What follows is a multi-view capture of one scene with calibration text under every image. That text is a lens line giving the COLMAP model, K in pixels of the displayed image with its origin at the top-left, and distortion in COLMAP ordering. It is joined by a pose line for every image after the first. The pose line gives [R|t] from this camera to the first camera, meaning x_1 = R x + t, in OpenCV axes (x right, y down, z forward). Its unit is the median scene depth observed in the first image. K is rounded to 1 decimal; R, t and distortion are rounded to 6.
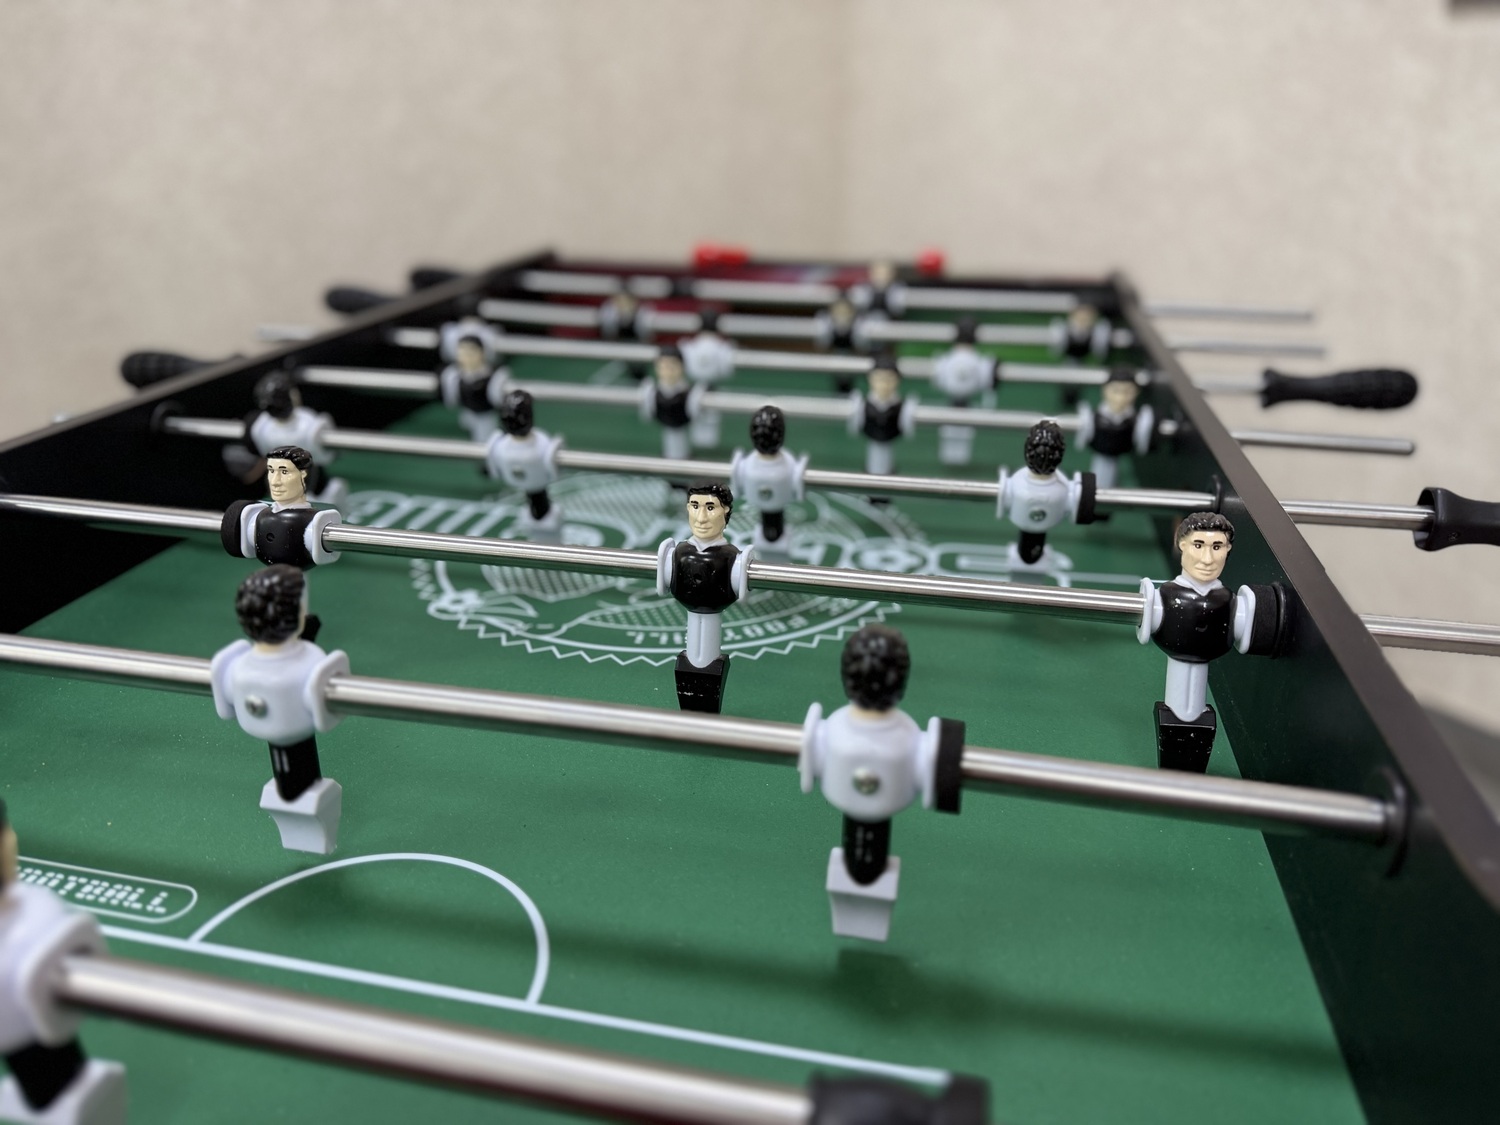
lens RADIAL K [[1040.3, 0, 726.4], [0, 1040.3, 563.8], [0, 0, 1]] dist [0.072725, -0.115145]
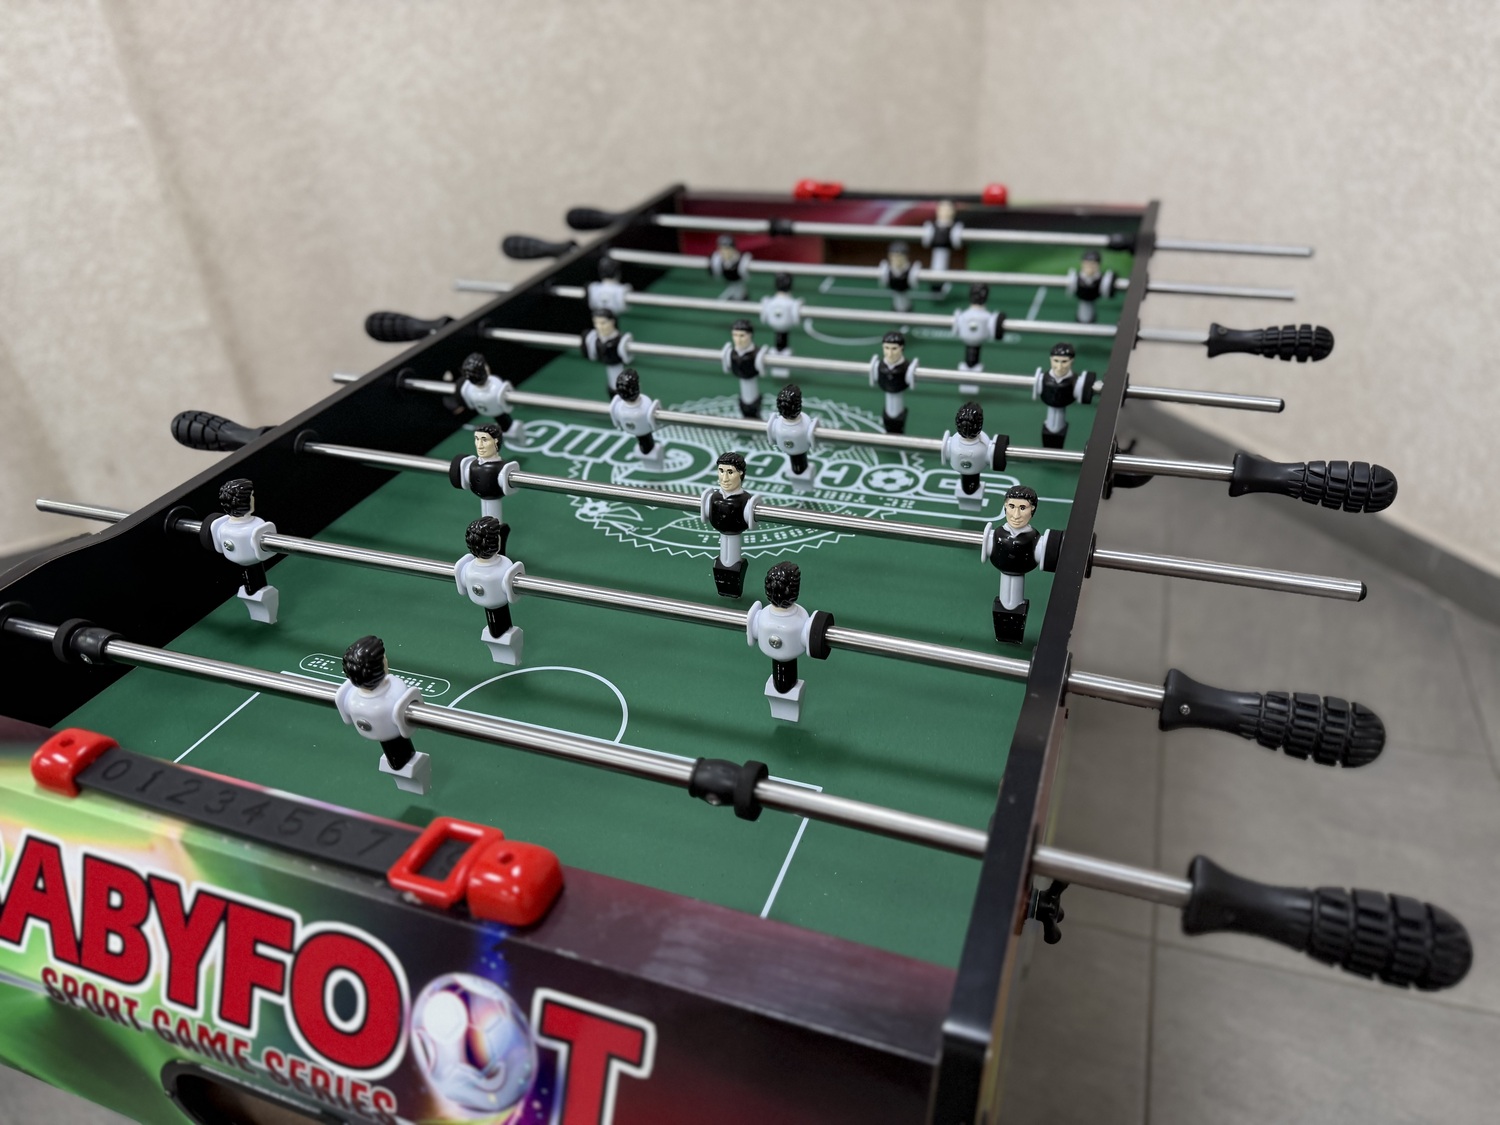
lens RADIAL K [[1040.3, 0, 726.4], [0, 1040.3, 563.8], [0, 0, 1]] dist [0.072725, -0.115145]
pose [[0.986349, 0.025468, -0.162689, 0.223030], [0.000843, 0.987174, 0.159647, -0.155497], [0.164669, -0.157605, 0.973676, -0.559864]]
